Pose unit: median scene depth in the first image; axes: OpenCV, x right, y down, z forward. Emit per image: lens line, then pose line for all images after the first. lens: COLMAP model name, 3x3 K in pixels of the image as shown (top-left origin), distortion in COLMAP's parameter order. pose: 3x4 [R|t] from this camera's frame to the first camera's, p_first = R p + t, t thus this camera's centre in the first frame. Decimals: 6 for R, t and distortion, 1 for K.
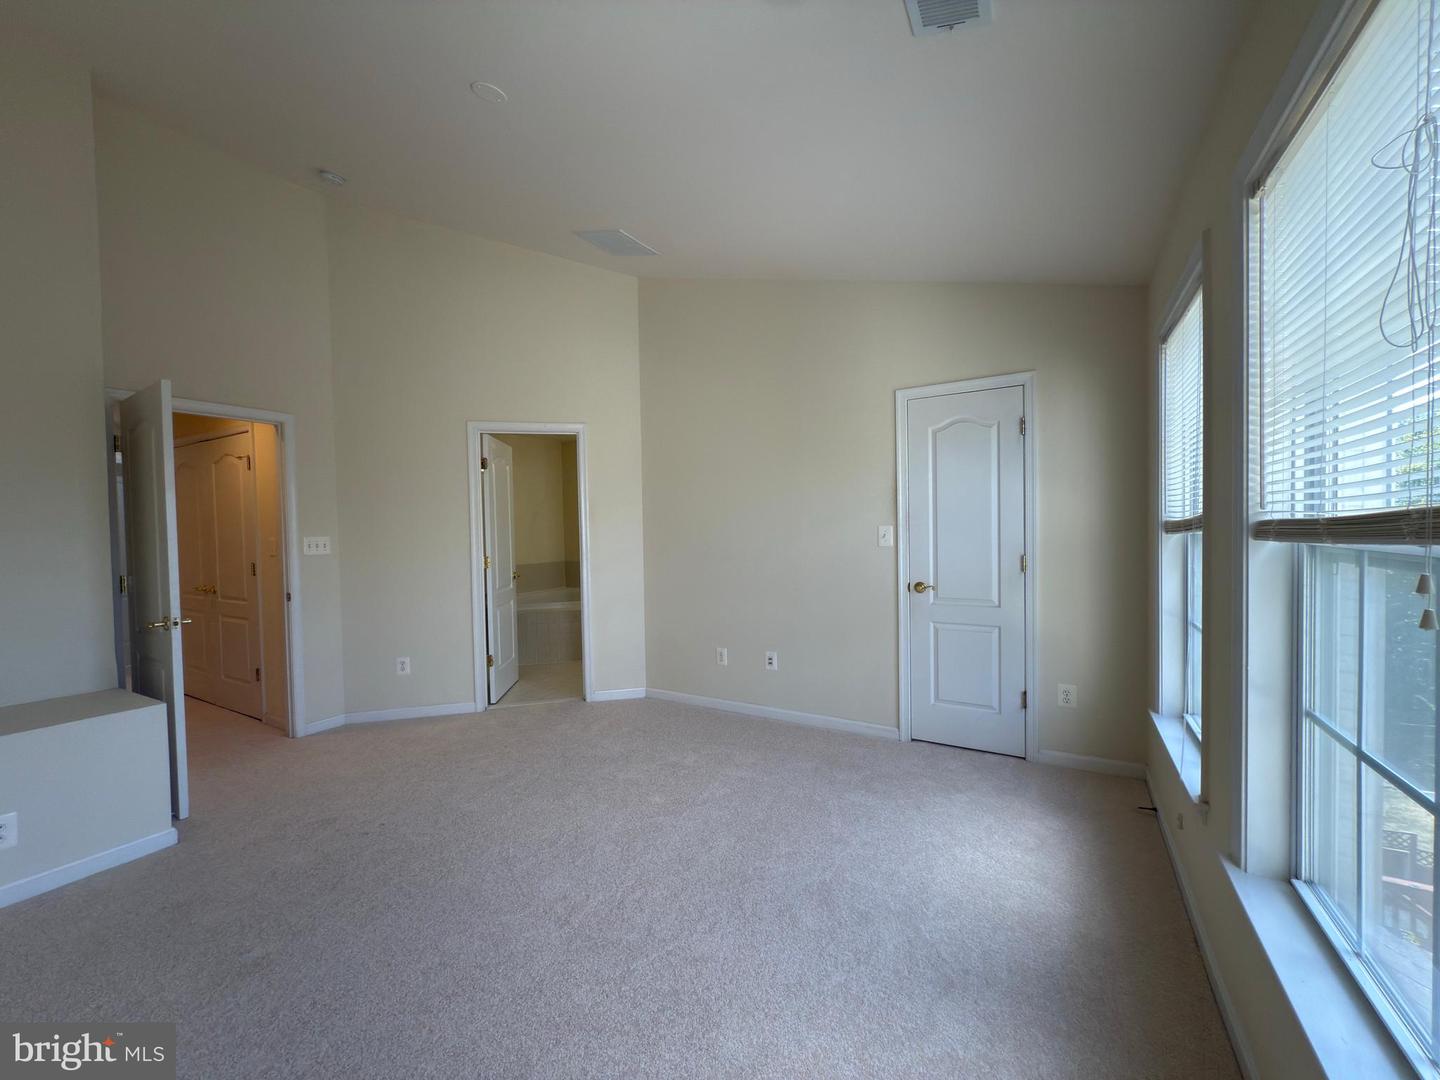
lens RADIAL K [[573.1, 0, 717.7], [0, 573.1, 538.3], [0, 0, 1]] dist [0.005676, 0.000168]
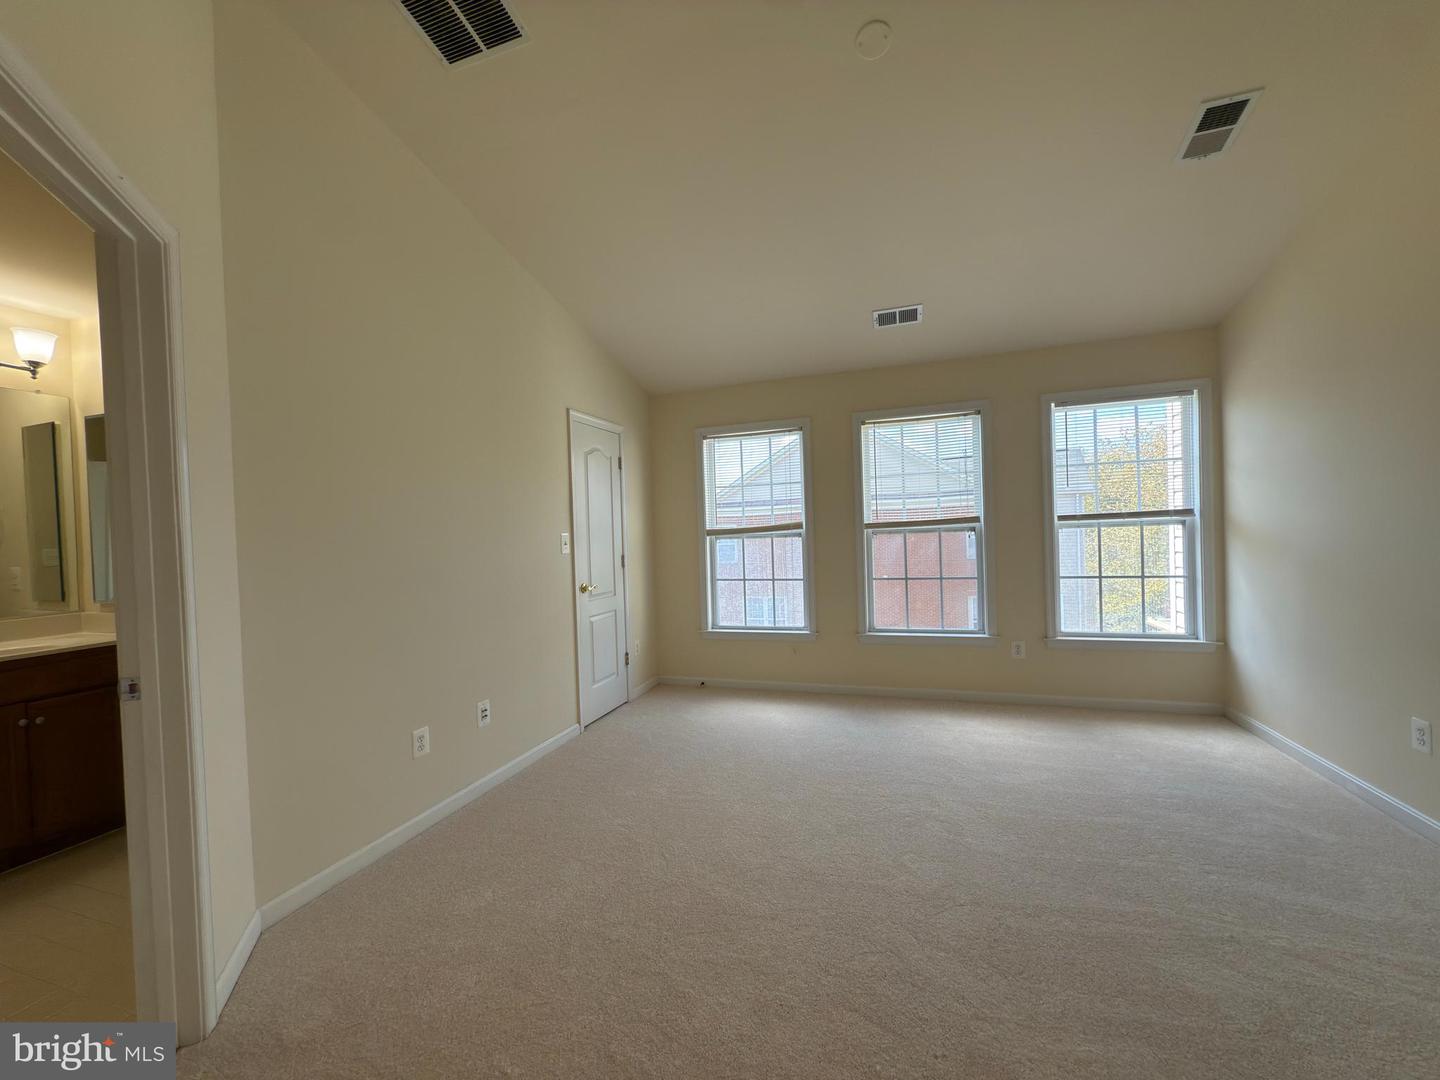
lens RADIAL K [[573.1, 0, 715.5], [0, 573.1, 542.6], [0, 0, 1]] dist [0.005676, 0.000168]
pose [[-0.204321, 0.014585, 0.978795, -0.816356], [0.060519, 0.998165, -0.002240, 0.014299], [-0.977031, 0.058778, -0.204828, 0.985565]]
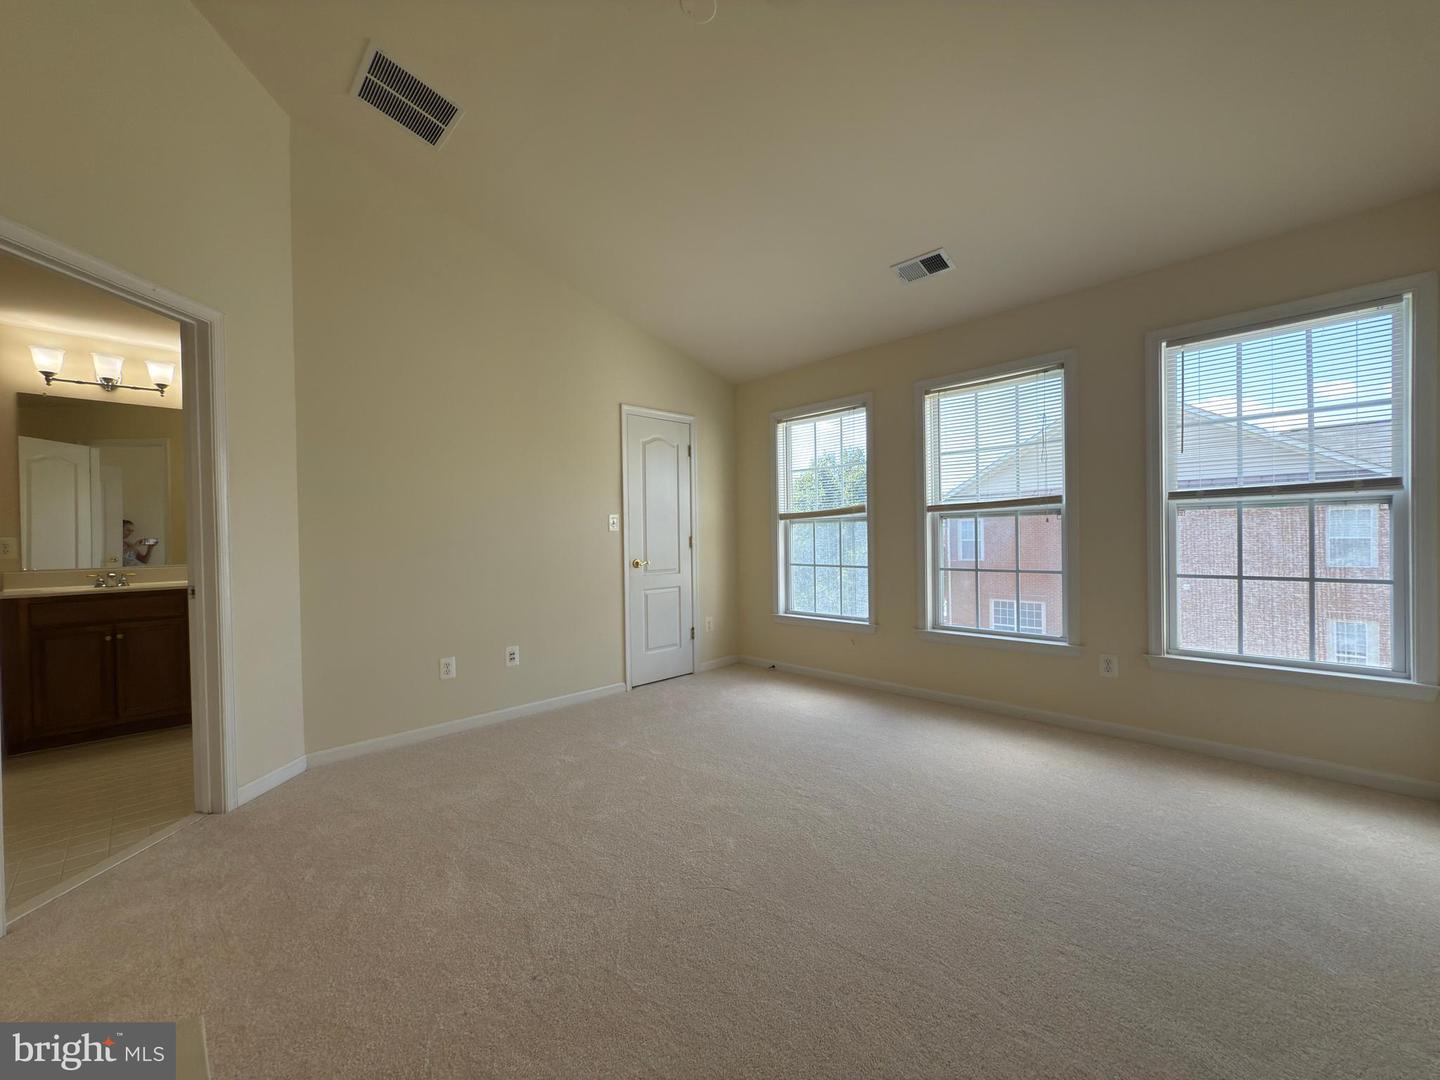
lens RADIAL K [[573.1, 0, 716.1], [0, 573.1, 543.5], [0, 0, 1]] dist [0.005676, 0.000168]
pose [[0.256170, 0.003613, 0.966625, -0.836440], [0.034002, 0.999340, -0.012746, 0.063689], [-0.966034, 0.036132, 0.255878, 0.511934]]
